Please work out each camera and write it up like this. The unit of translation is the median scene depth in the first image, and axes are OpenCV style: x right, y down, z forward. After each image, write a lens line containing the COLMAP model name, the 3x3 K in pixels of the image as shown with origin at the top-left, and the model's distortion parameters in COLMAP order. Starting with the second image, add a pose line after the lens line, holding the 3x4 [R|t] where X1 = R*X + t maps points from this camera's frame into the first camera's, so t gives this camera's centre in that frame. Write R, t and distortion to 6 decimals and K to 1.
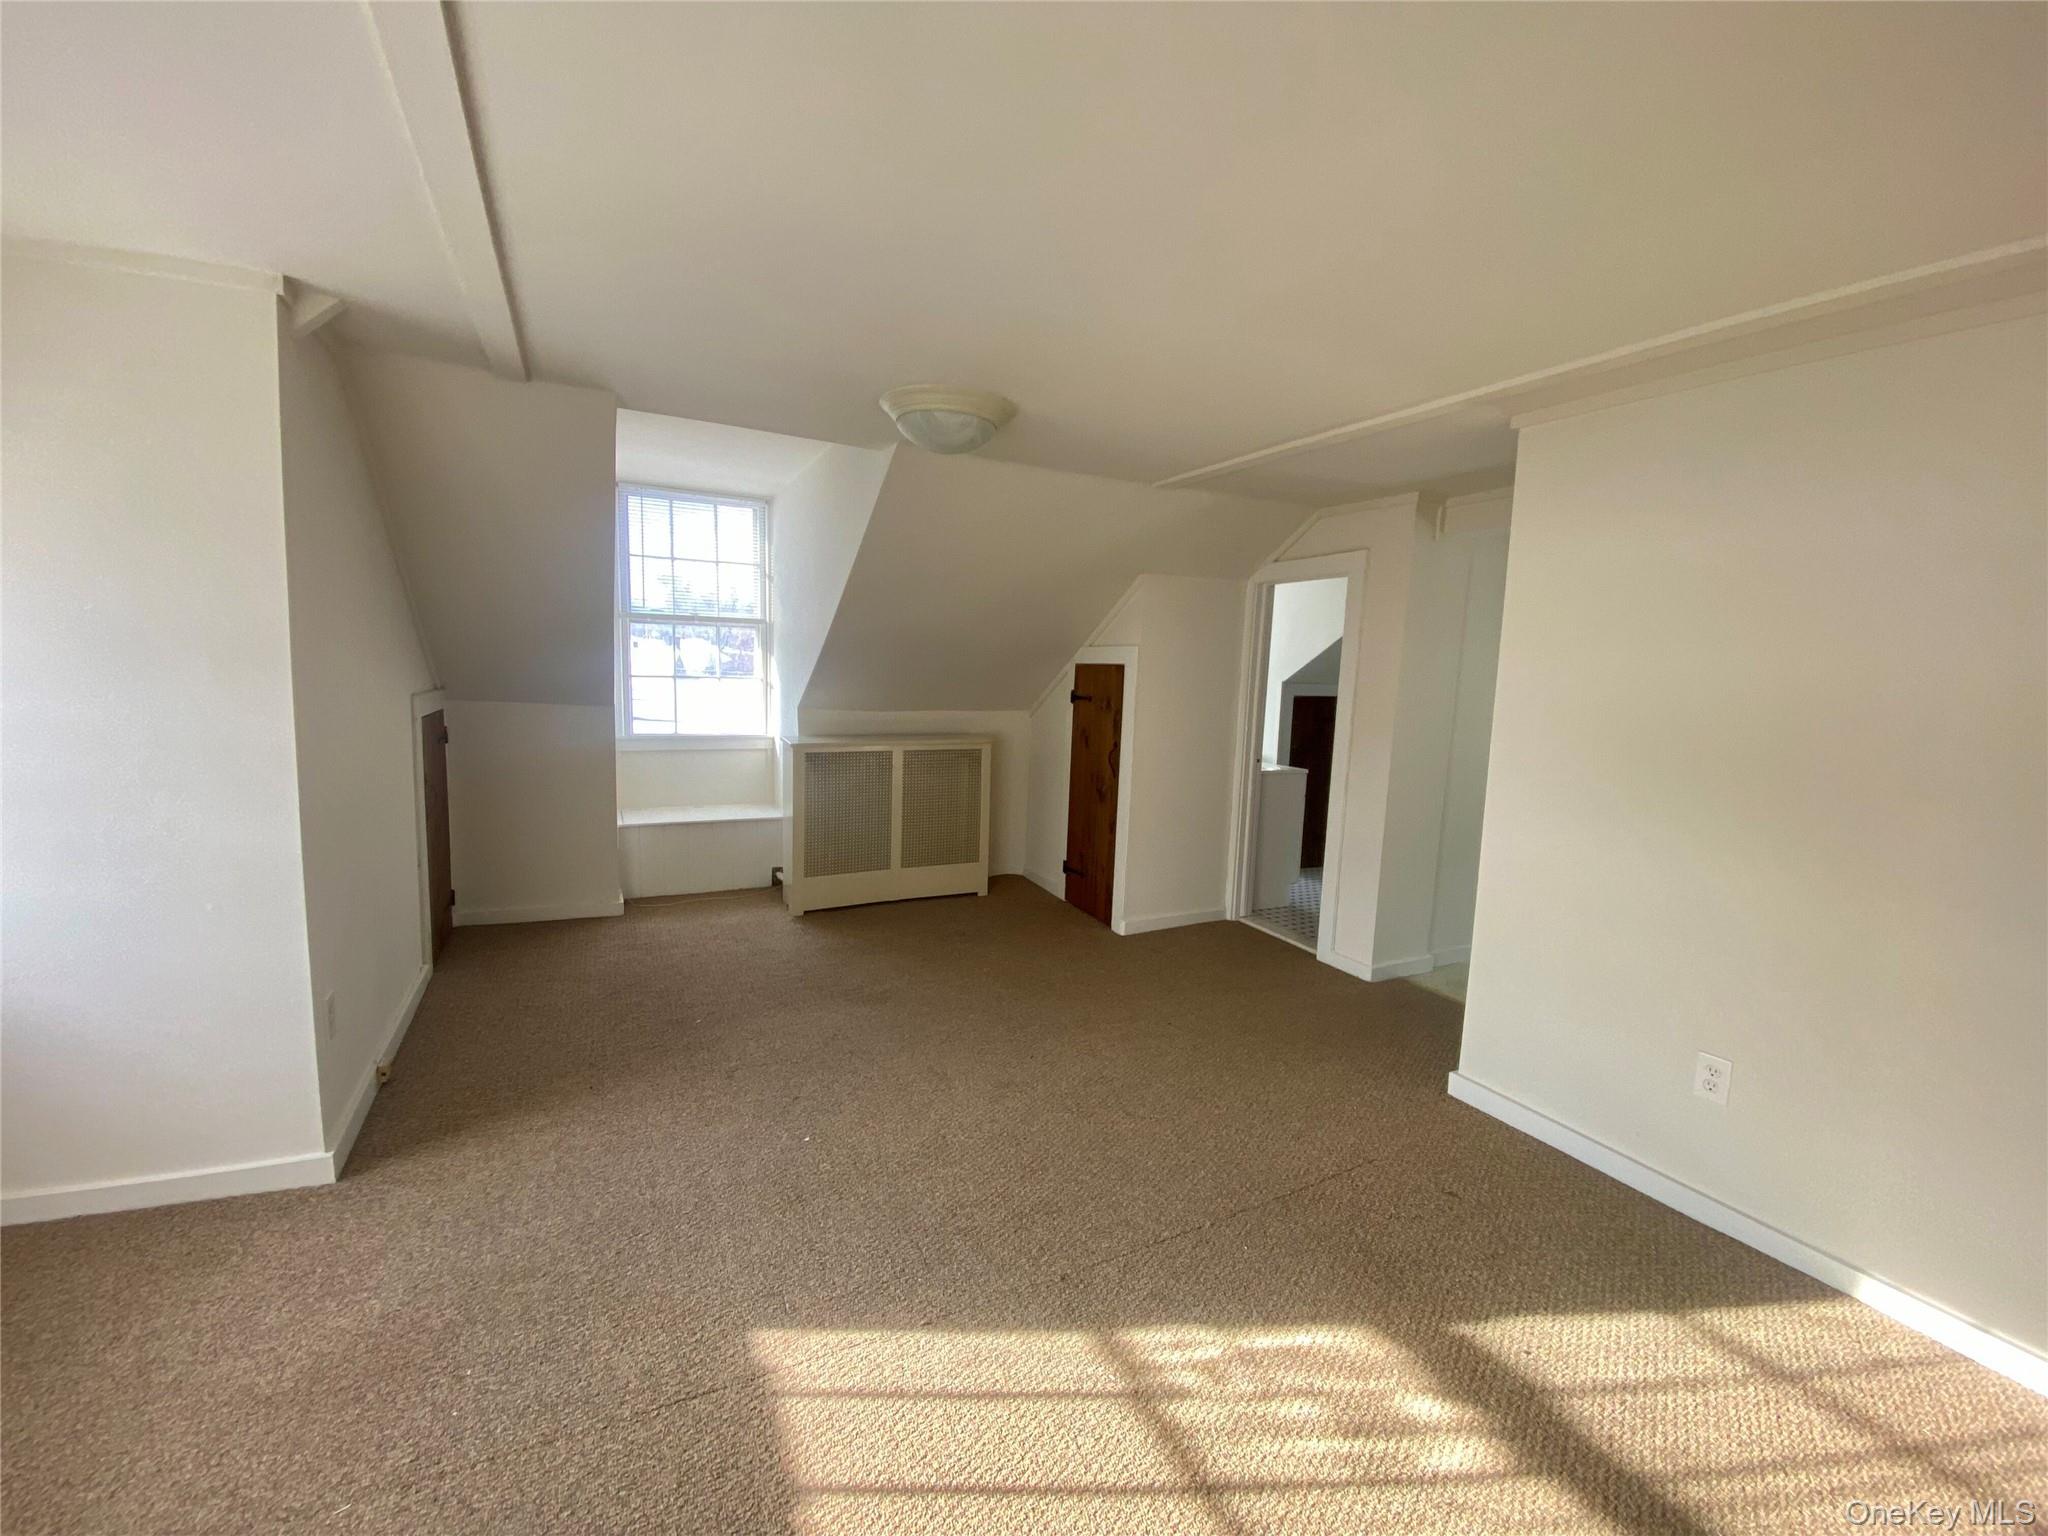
lens RADIAL K [[828.0, 0, 1024.0], [0, 828.0, 768.0], [0, 0, 1]] dist [0.019413, -0.021044]
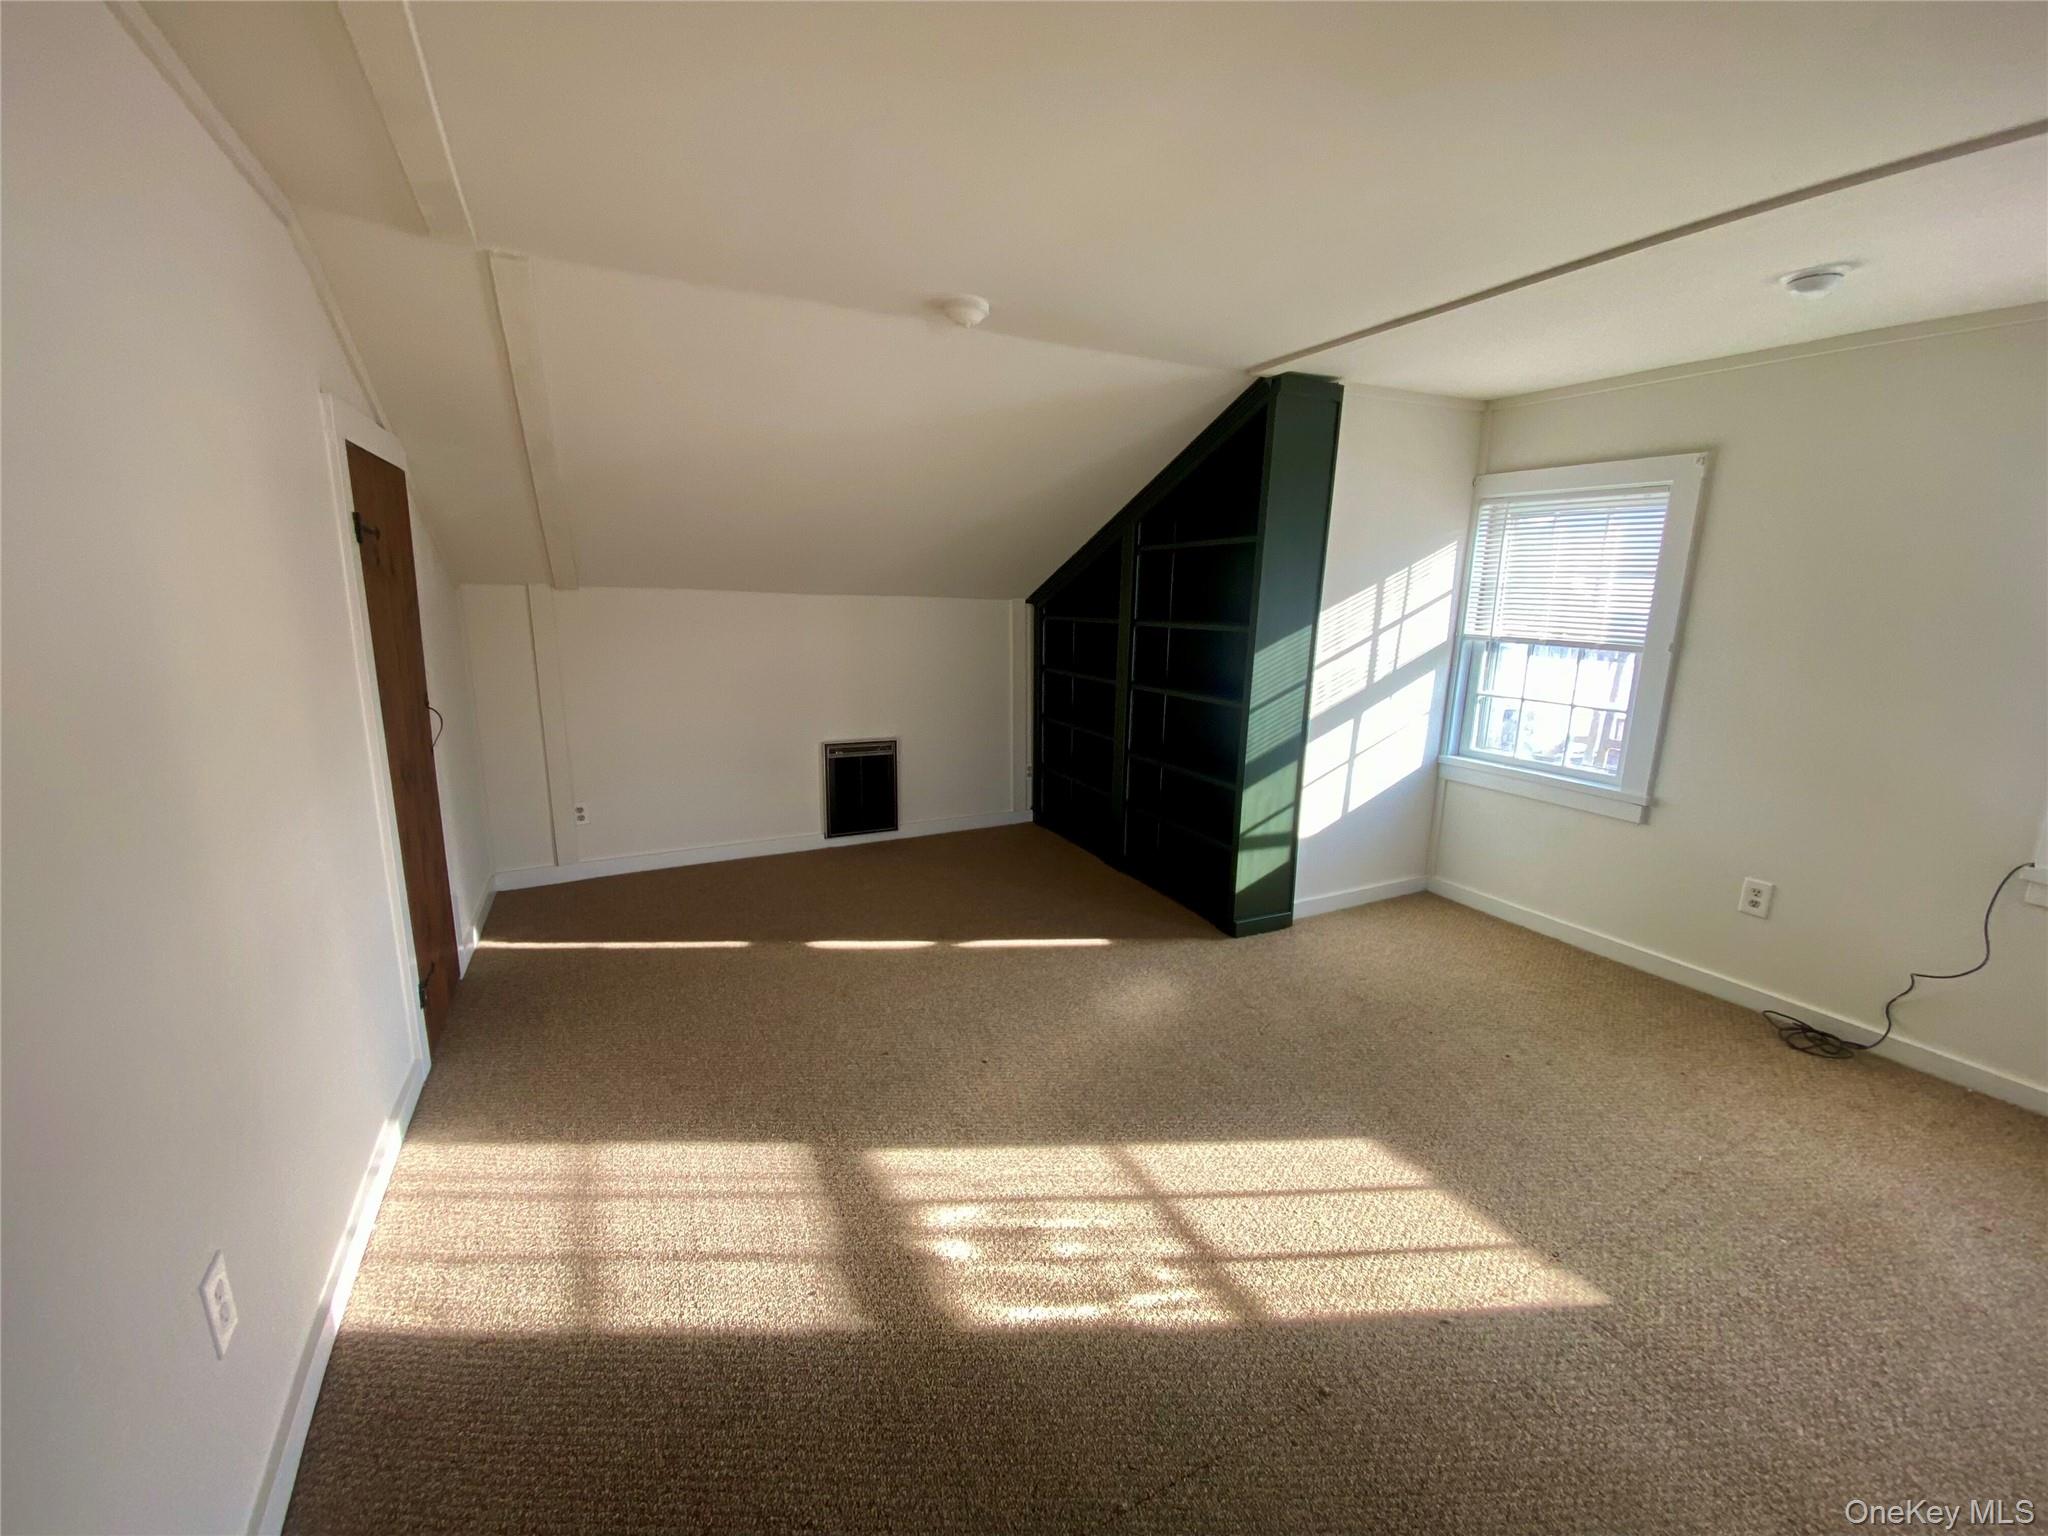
lens RADIAL K [[828.0, 0, 1024.0], [0, 828.0, 768.0], [0, 0, 1]] dist [0.019413, -0.021044]
pose [[-0.998671, -0.050645, -0.009559, 0.419859], [-0.051004, 0.944501, 0.324525, -0.207266], [-0.007407, 0.324581, -0.945829, 1.792565]]
